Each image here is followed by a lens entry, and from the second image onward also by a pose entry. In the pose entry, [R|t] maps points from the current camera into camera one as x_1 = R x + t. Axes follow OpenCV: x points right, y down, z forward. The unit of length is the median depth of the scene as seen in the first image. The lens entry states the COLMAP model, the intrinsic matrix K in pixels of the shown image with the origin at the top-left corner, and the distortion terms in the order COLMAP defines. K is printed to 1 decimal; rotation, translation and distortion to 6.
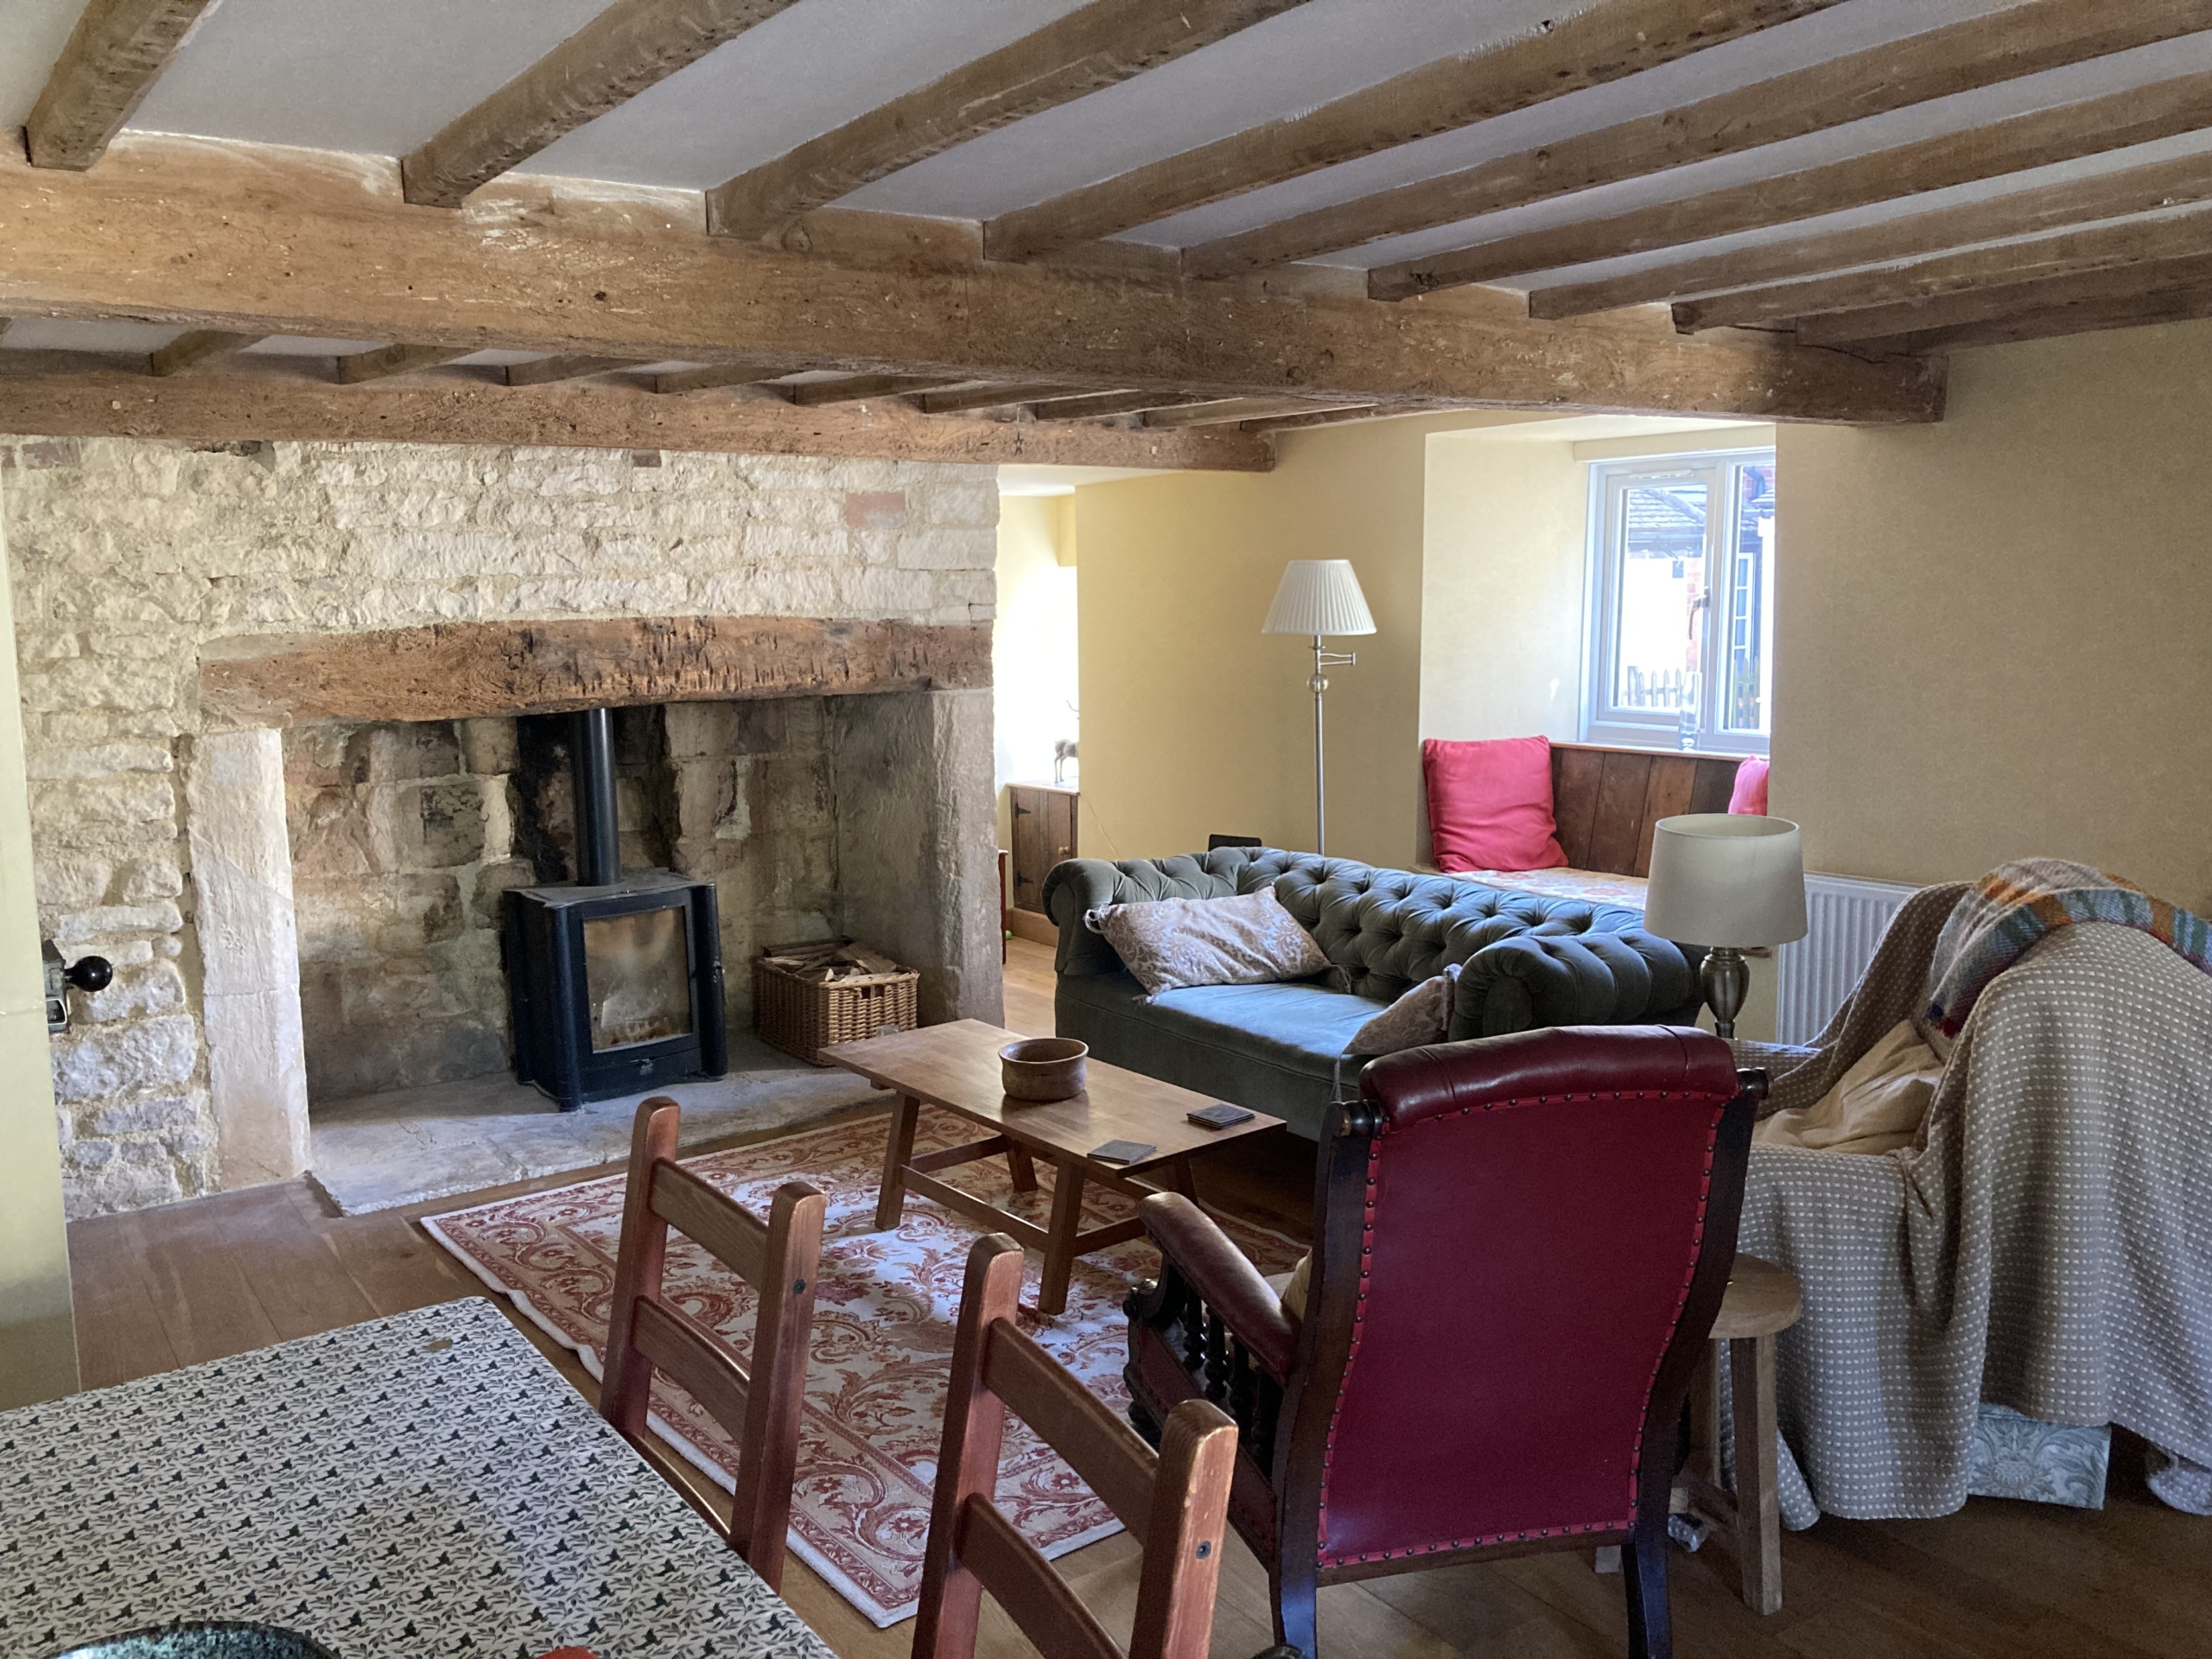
lens RADIAL K [[1803.7, 0, 1108.1], [0, 1803.7, 829.1], [0, 0, 1]] dist [0.068740, -0.083041]
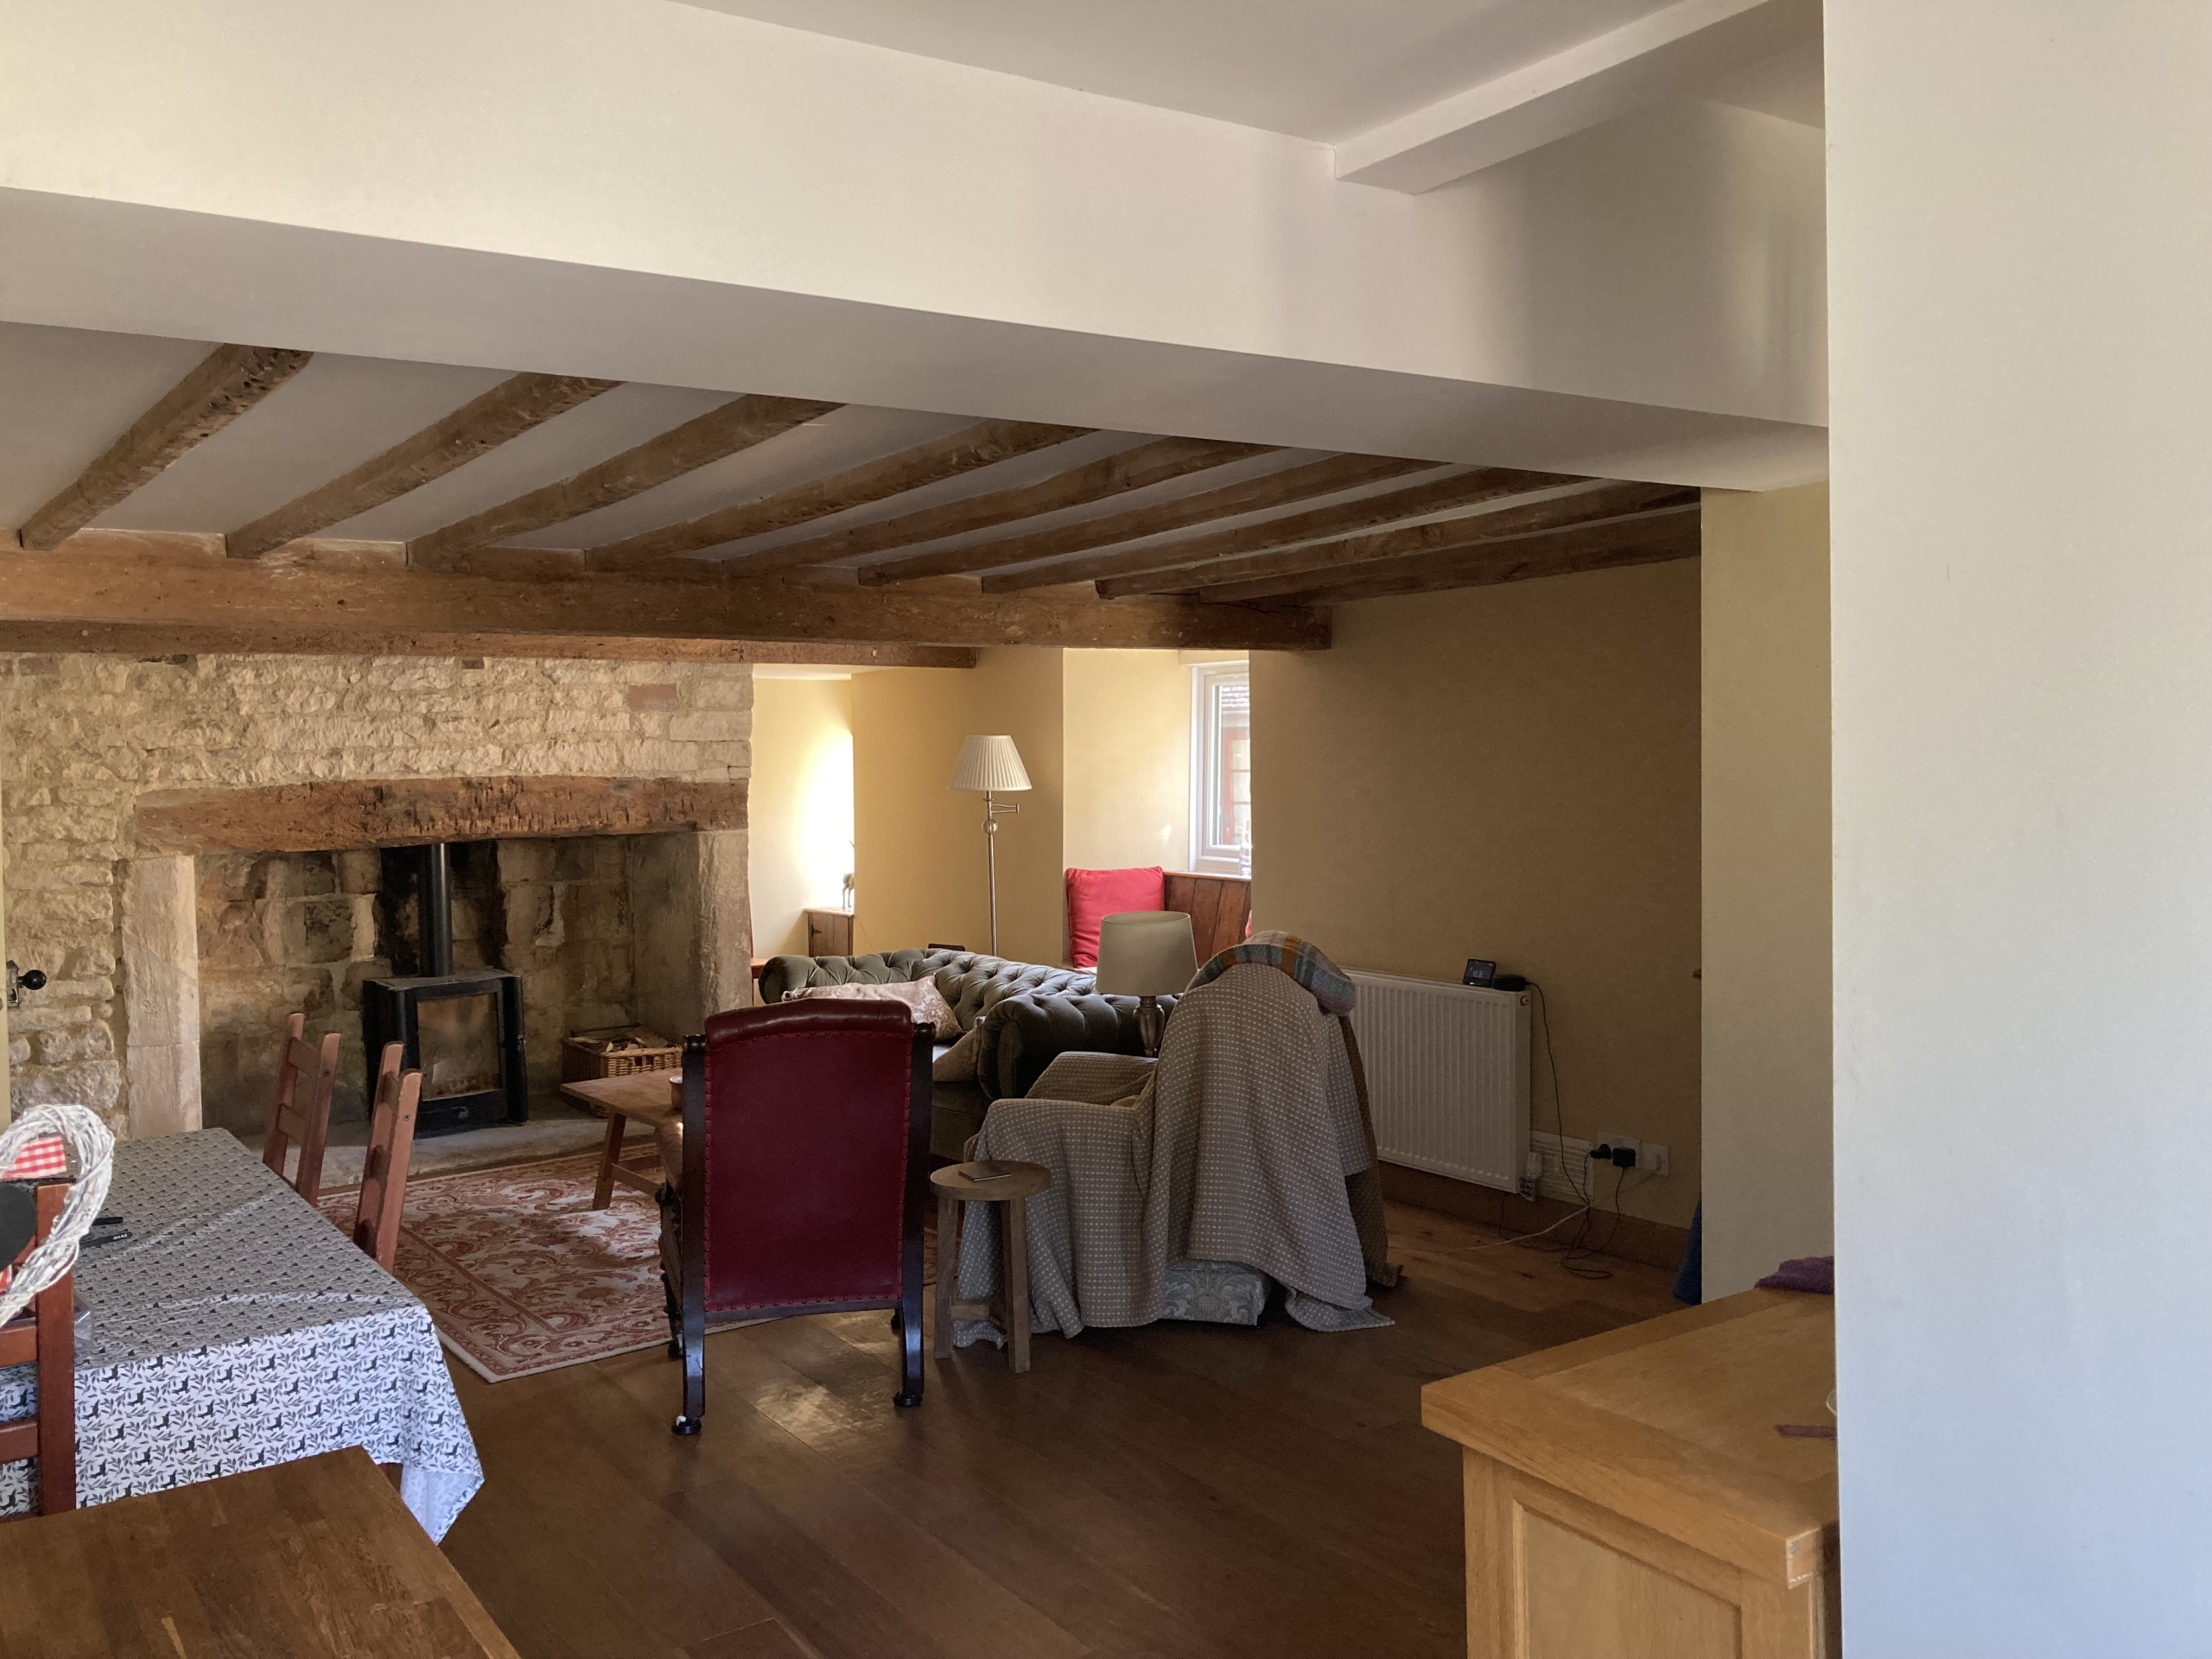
lens RADIAL K [[1803.7, 0, 1097.5], [0, 1803.7, 825.3], [0, 0, 1]] dist [0.068740, -0.083041]
pose [[0.999994, 0.003071, -0.001834, 0.247000], [-0.003220, 0.996146, -0.087646, 0.042582], [0.001558, 0.087651, 0.996150, -0.402630]]
